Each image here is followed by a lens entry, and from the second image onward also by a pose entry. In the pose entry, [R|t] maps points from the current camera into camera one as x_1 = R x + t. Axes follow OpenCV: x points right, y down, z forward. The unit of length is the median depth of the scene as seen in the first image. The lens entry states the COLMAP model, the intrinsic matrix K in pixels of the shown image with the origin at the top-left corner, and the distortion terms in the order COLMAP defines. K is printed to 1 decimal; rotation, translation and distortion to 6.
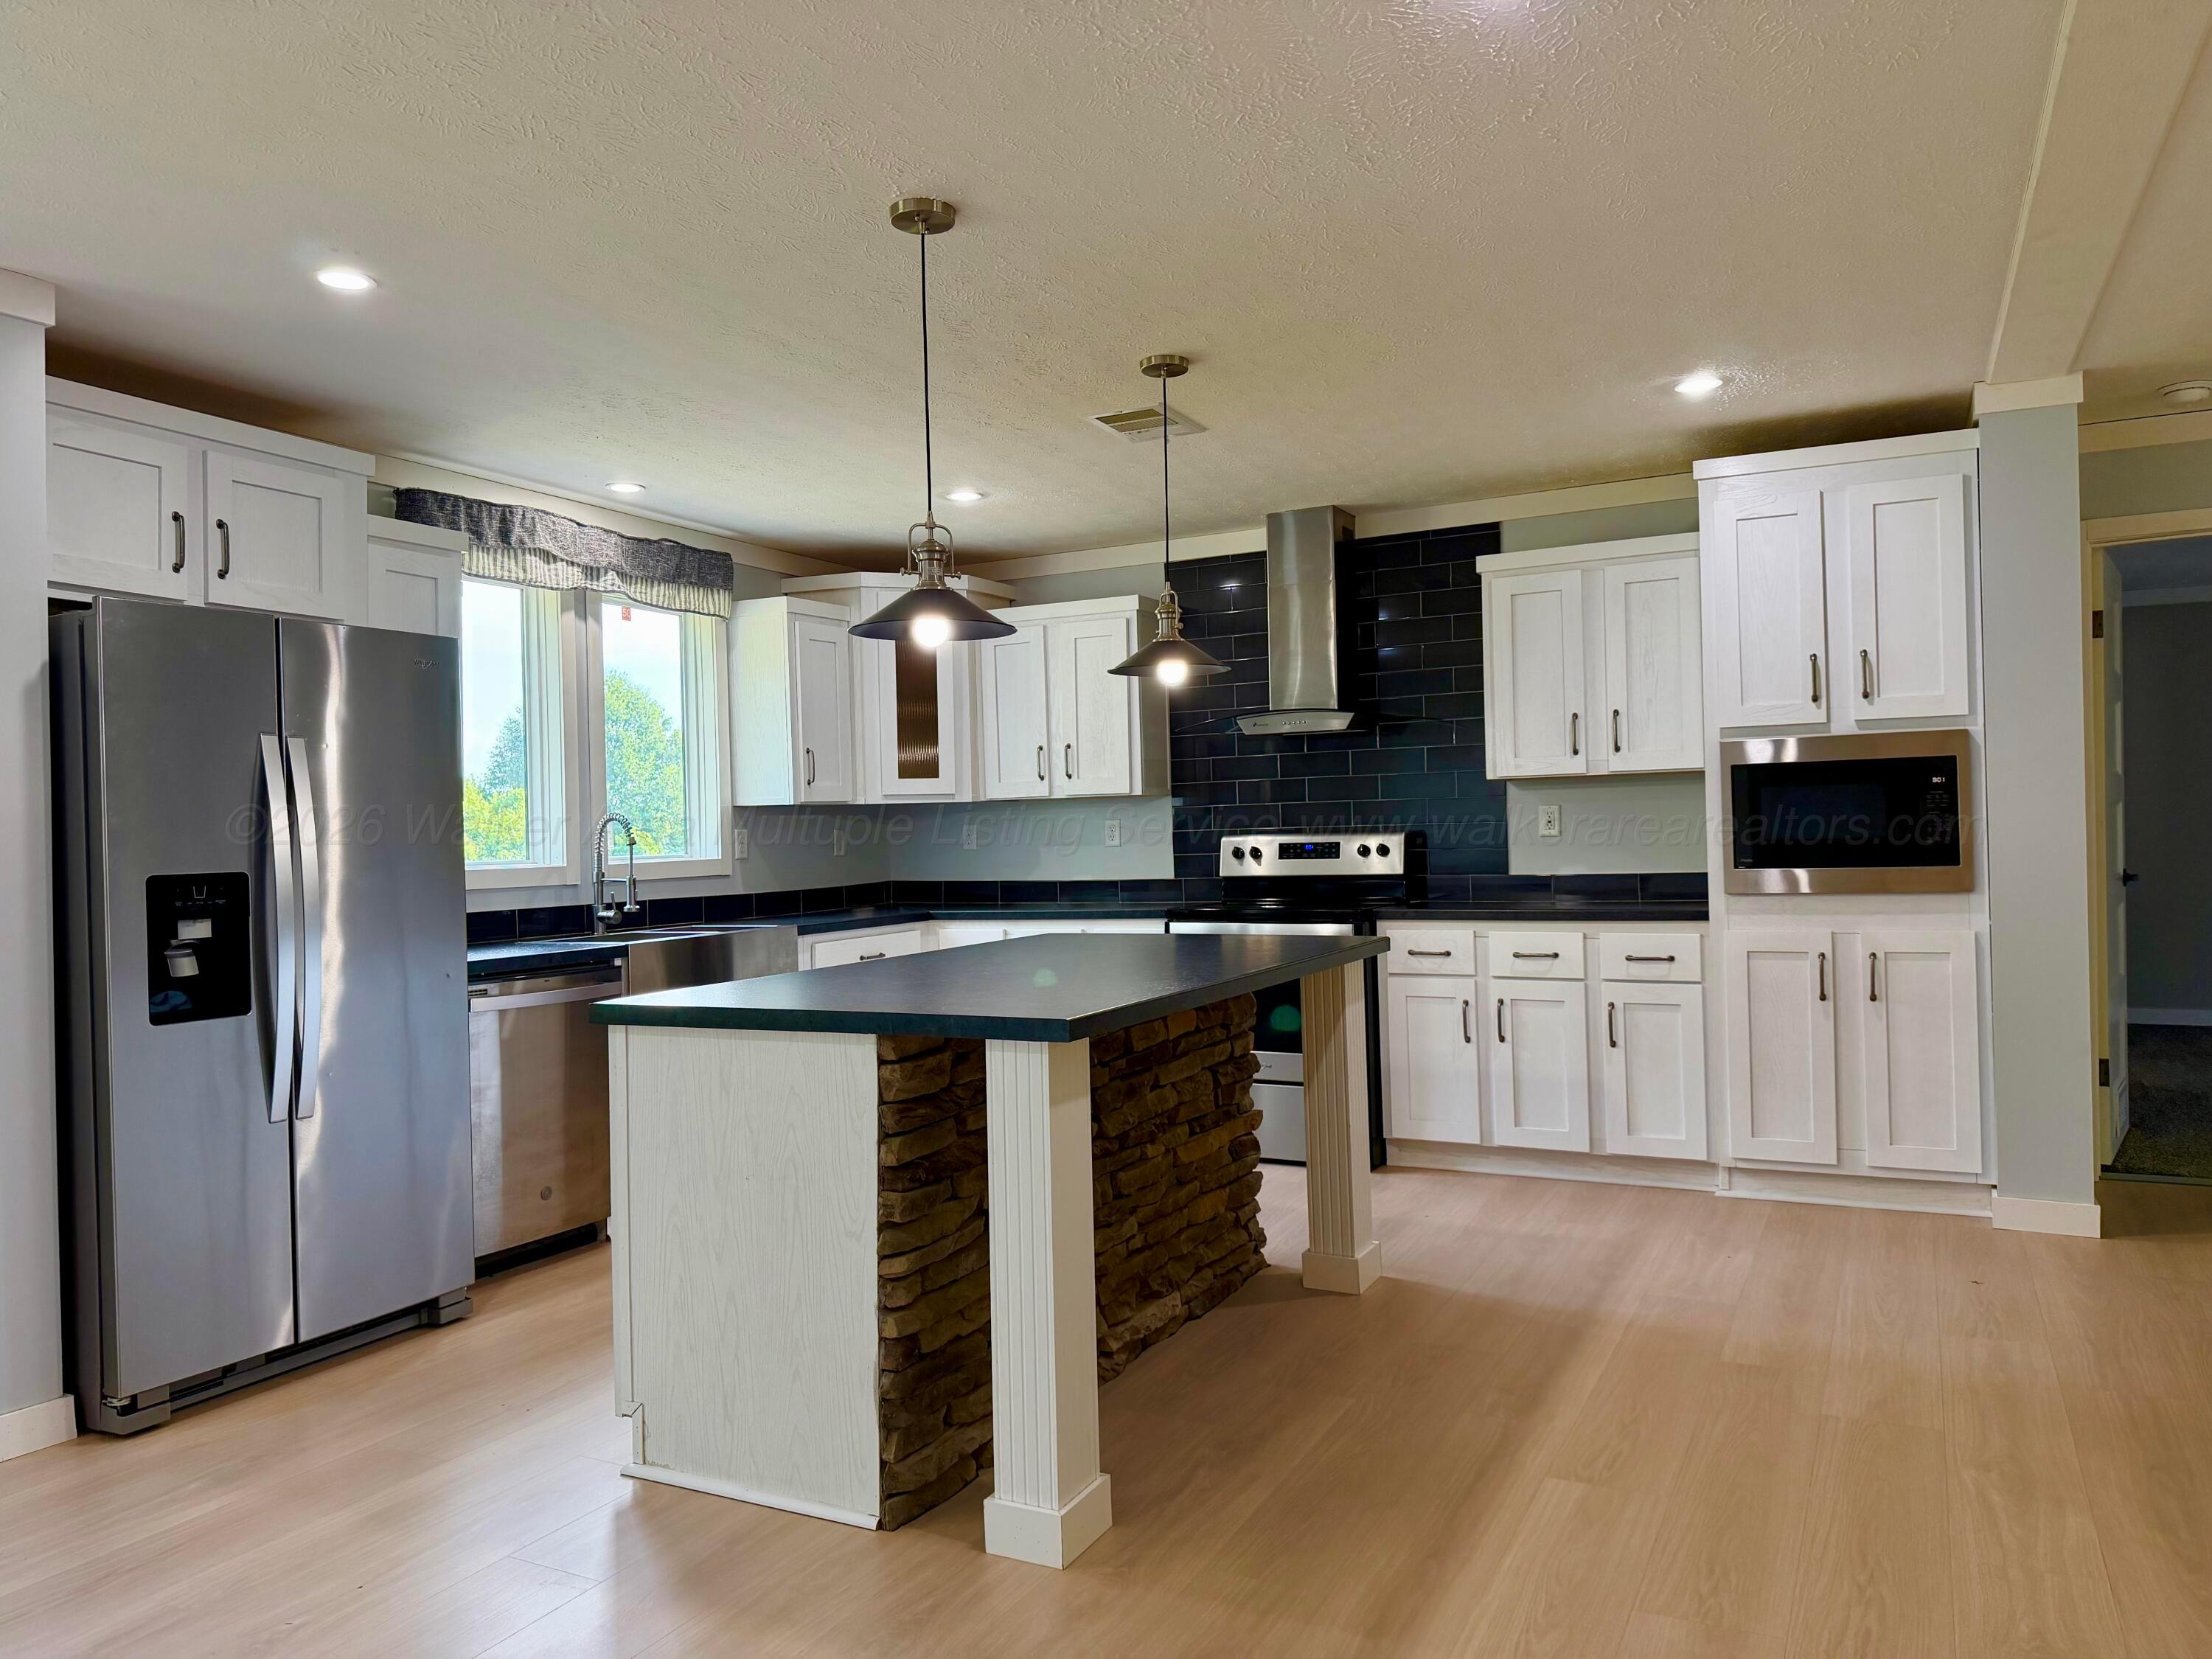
lens RADIAL K [[1554.9, 0, 1104.3], [0, 1554.9, 824.3], [0, 0, 1]] dist [0.072918, -0.090347]
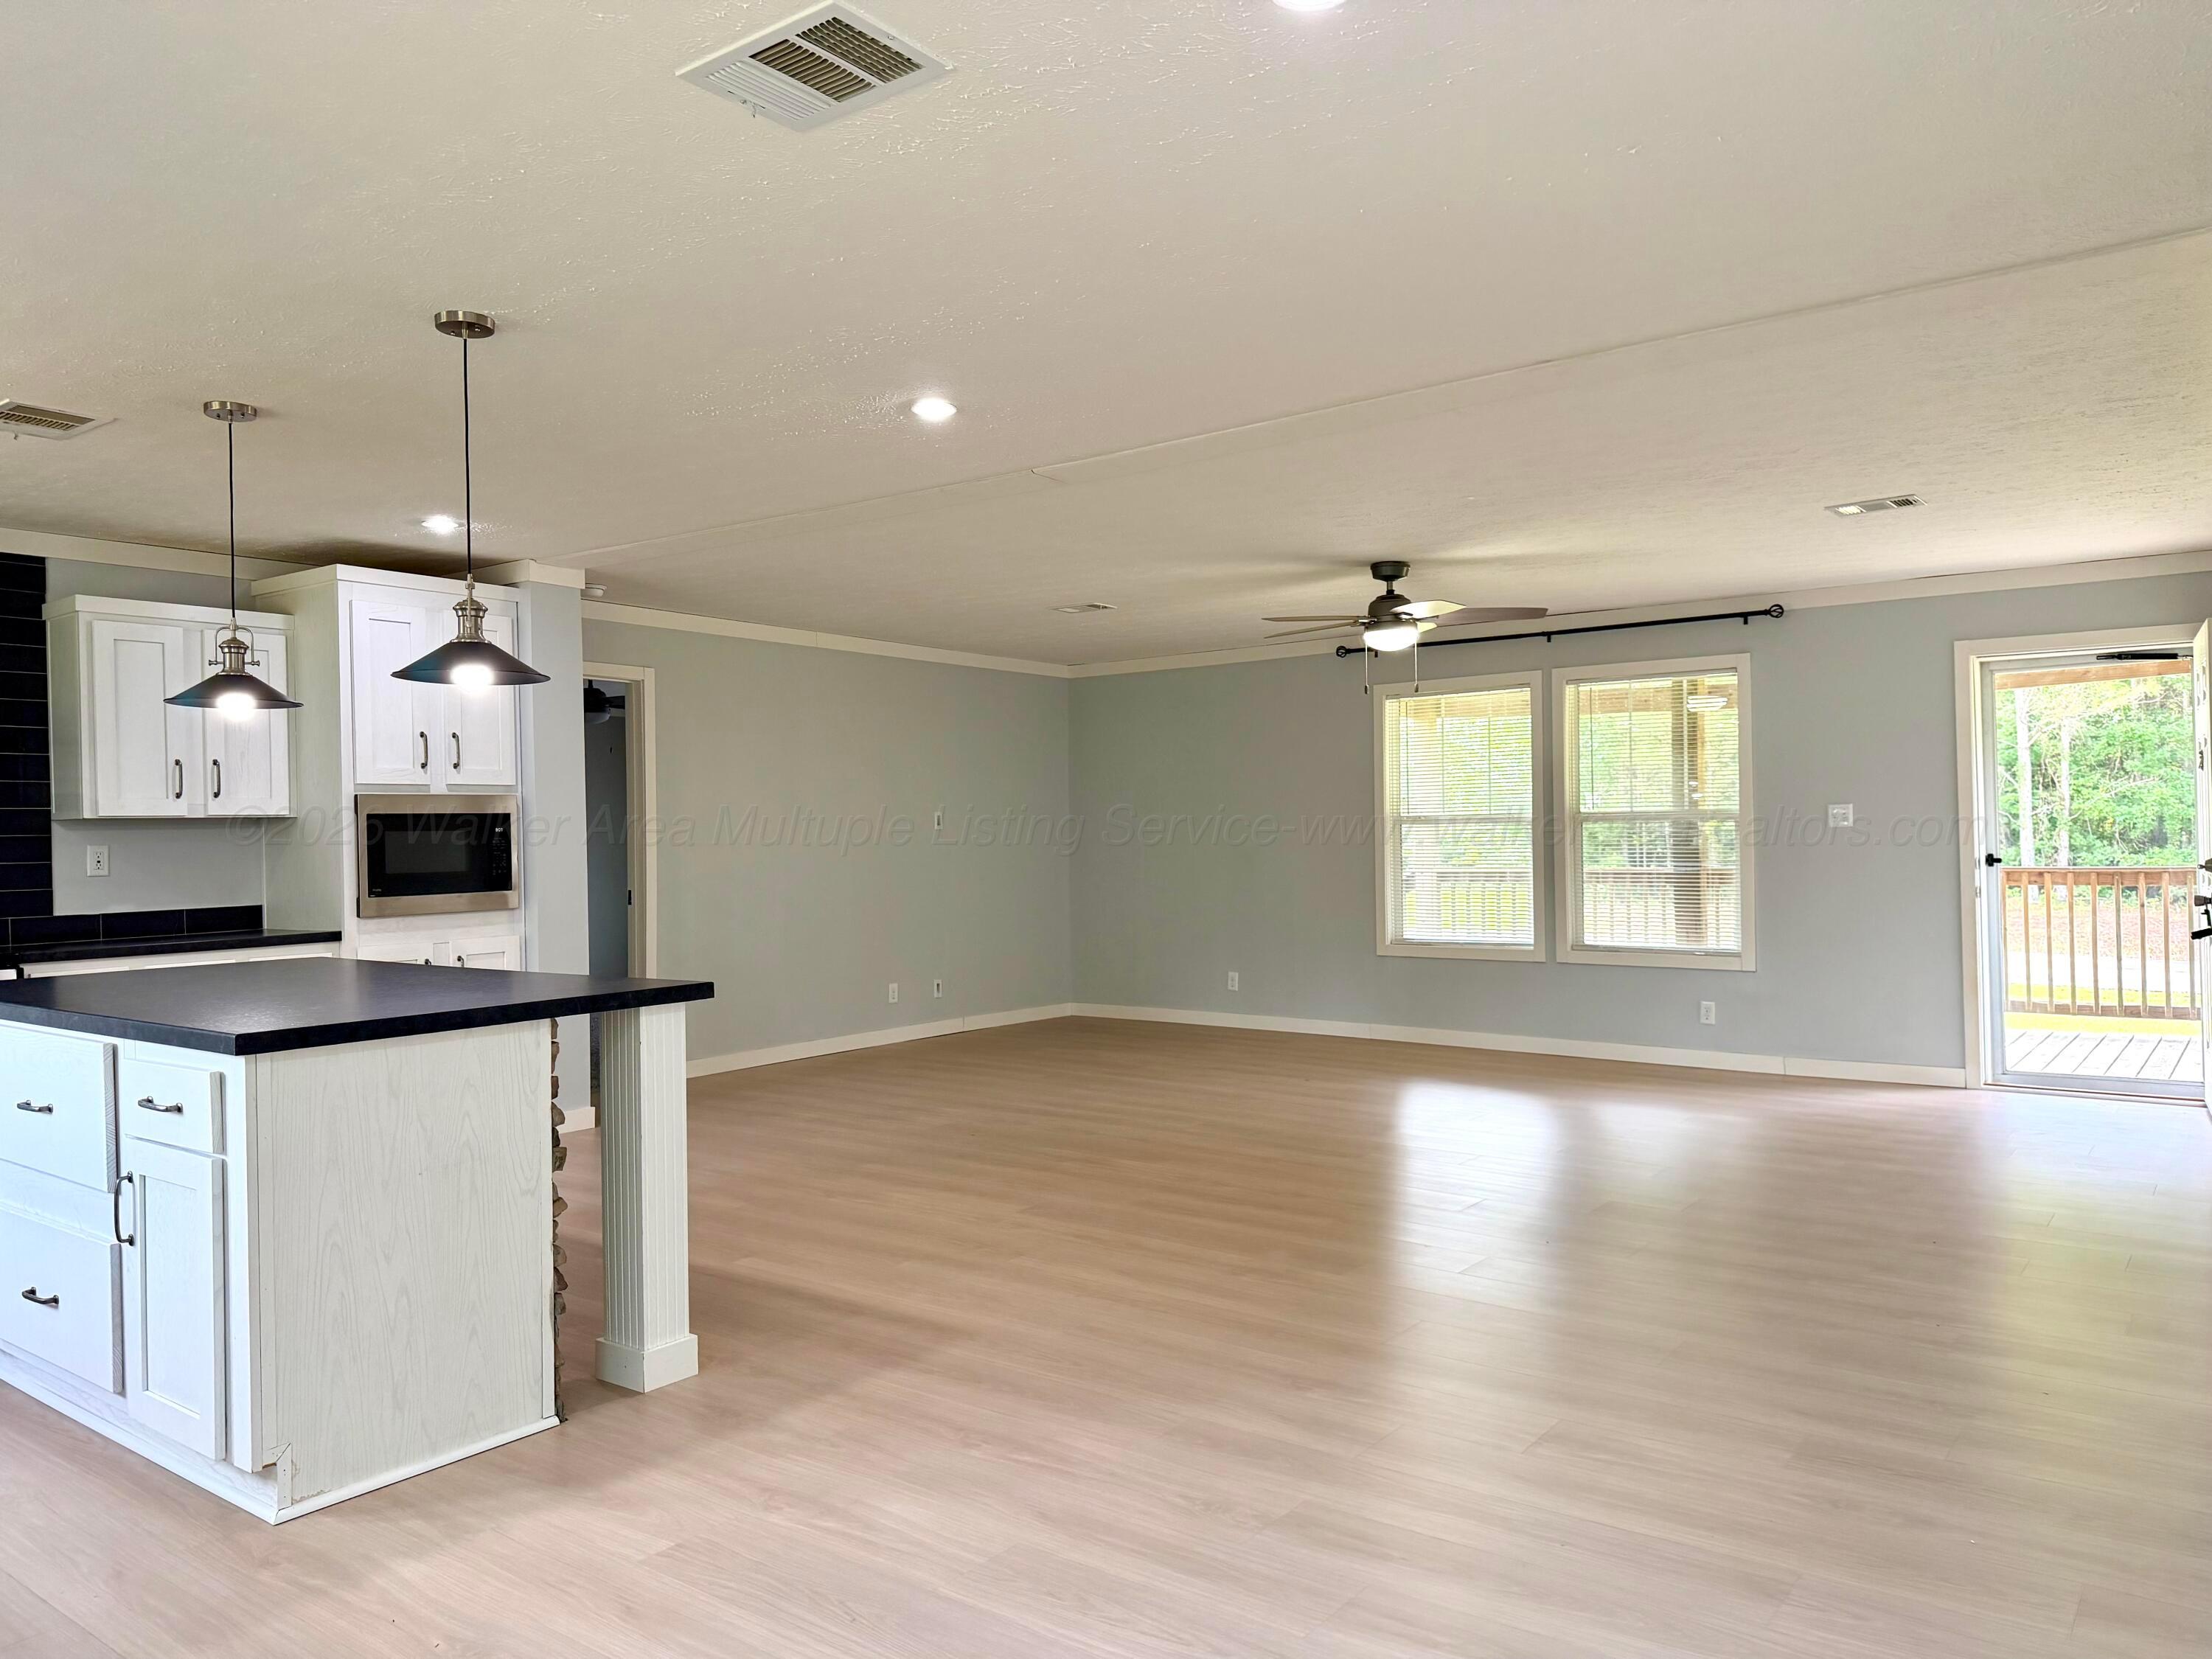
lens RADIAL K [[1551.7, 0, 1086.0], [0, 1551.7, 837.3], [0, 0, 1]] dist [0.039870, -0.042434]
pose [[0.186185, 0.020483, 0.982301, -0.705720], [0.010121, 0.999690, -0.022764, 0.014873], [-0.982463, 0.014180, 0.185920, 0.206890]]
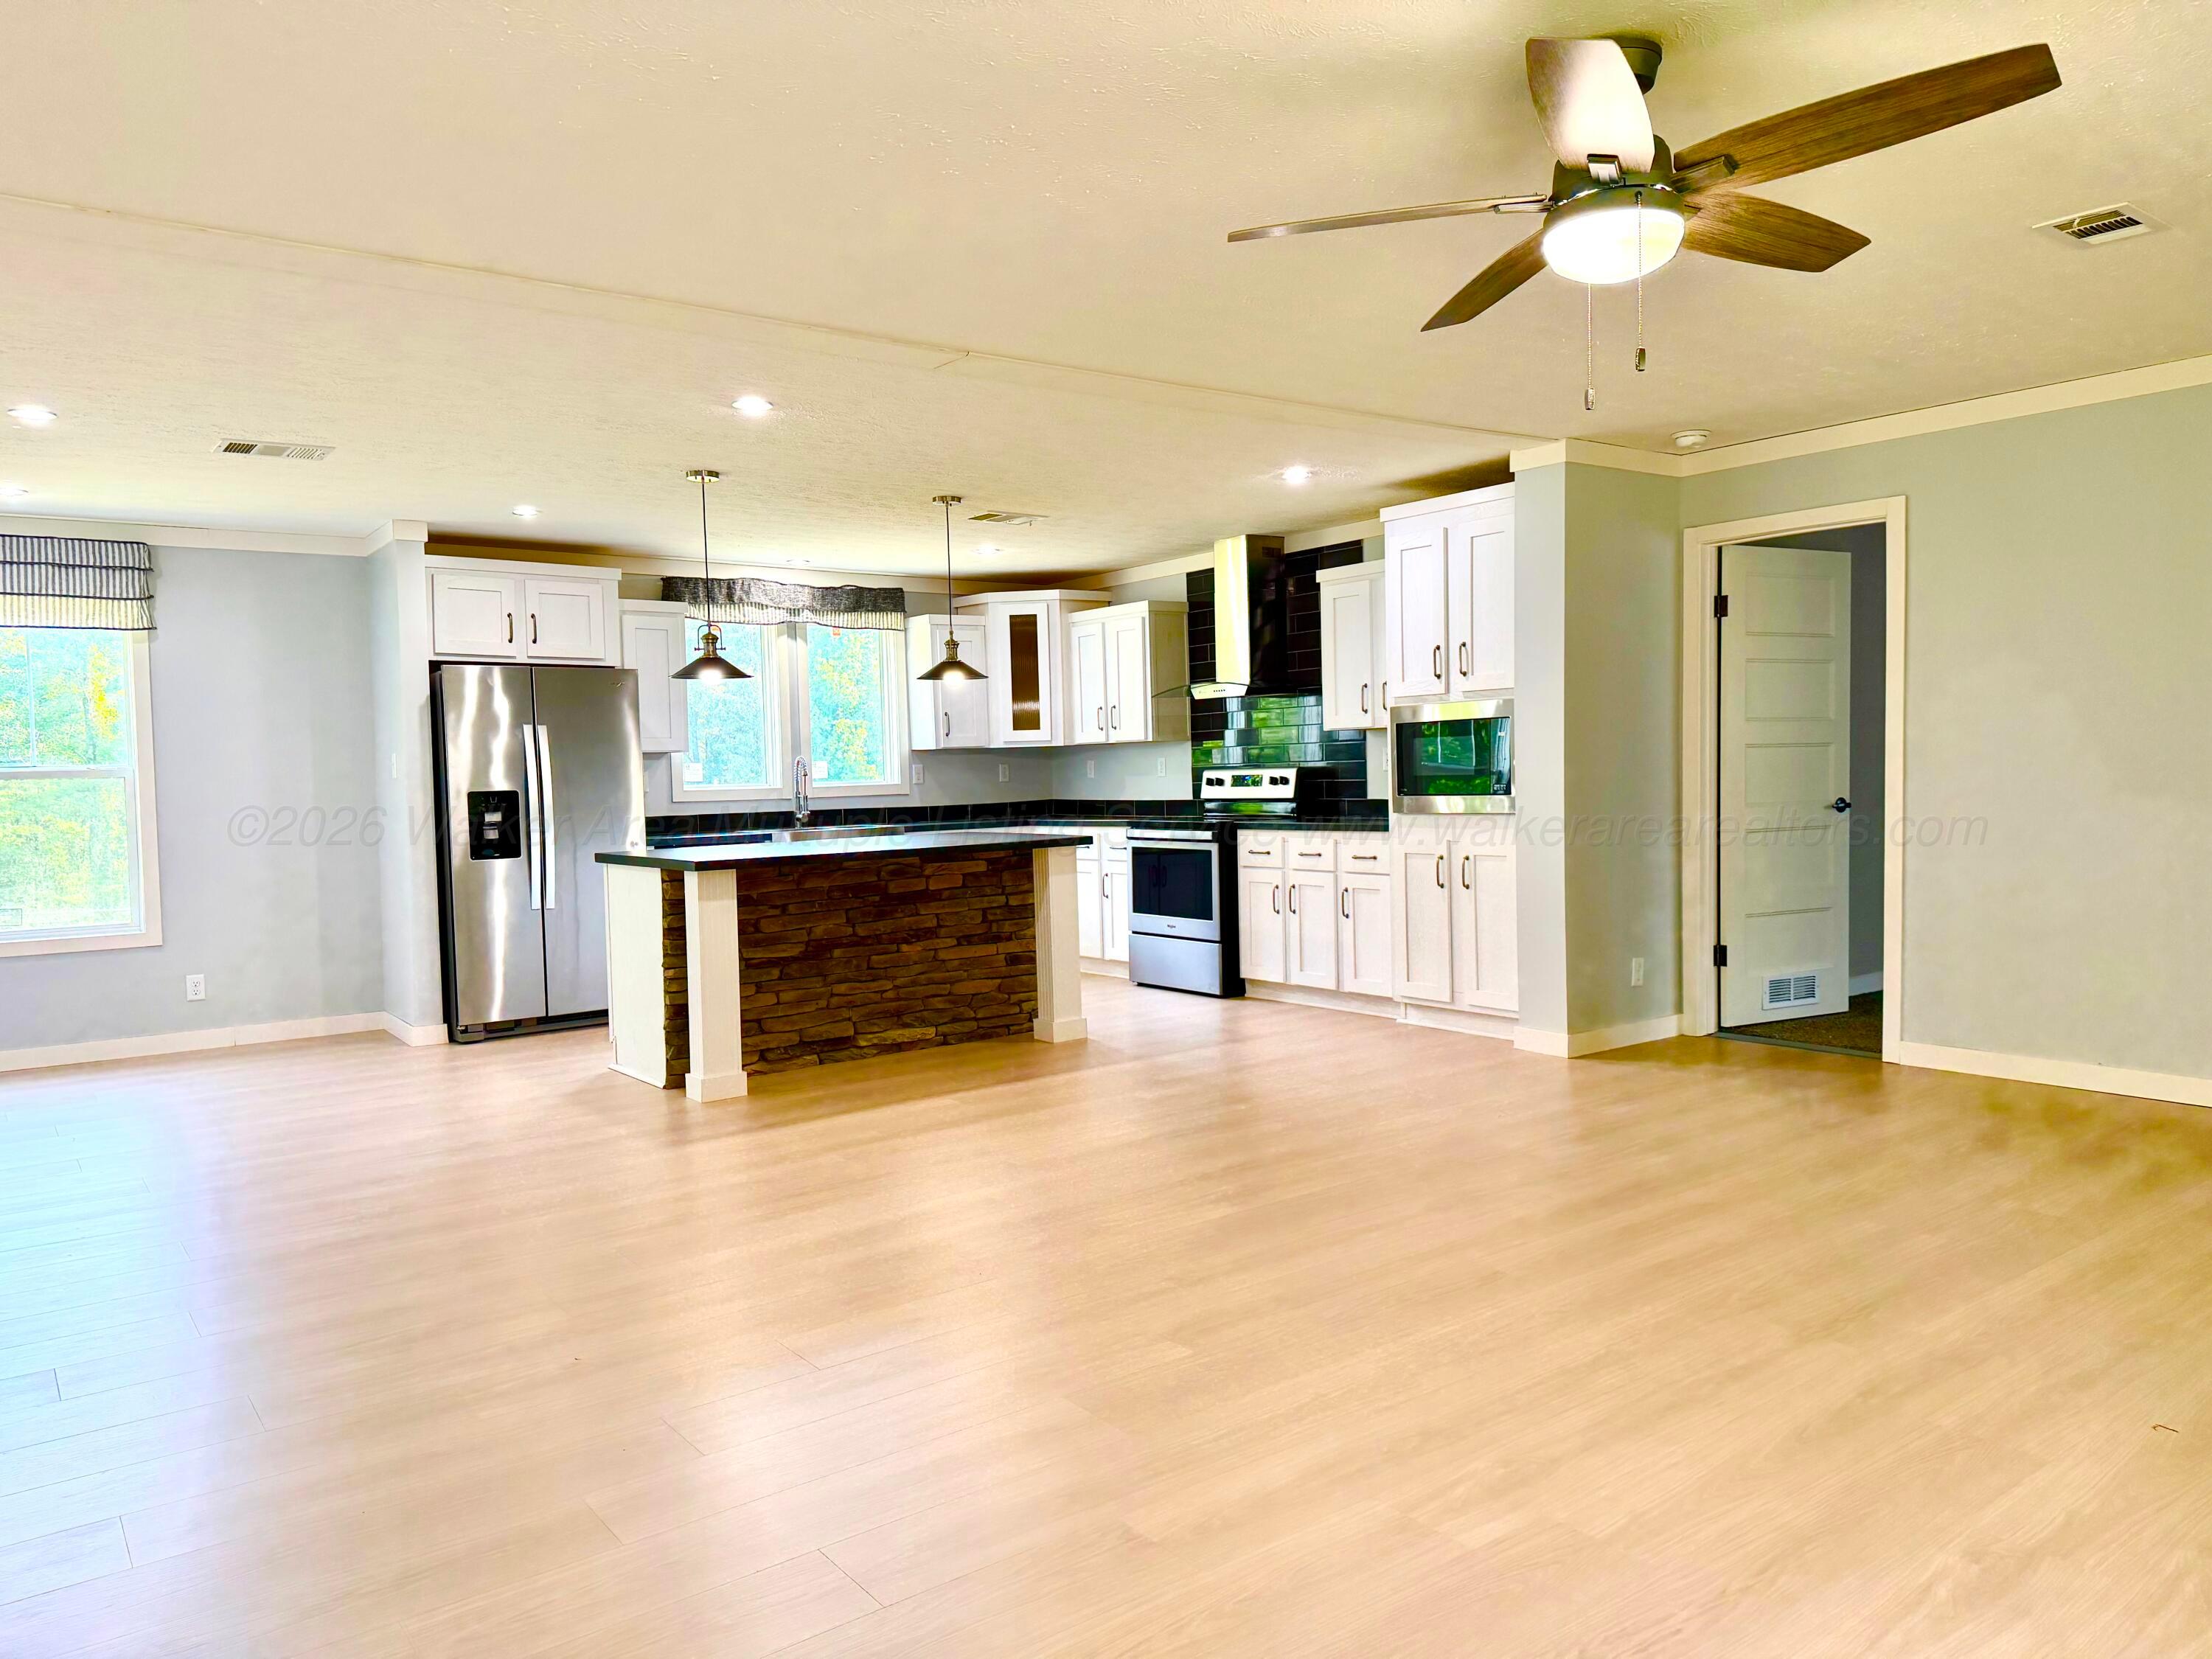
lens RADIAL K [[1554.9, 0, 1104.3], [0, 1554.9, 824.3], [0, 0, 1]] dist [0.072918, -0.090347]
pose [[0.898121, 0.016668, -0.439432, 0.777438], [0.006007, 0.998723, 0.050159, -0.018113], [0.439707, -0.047688, 0.896874, -0.388607]]
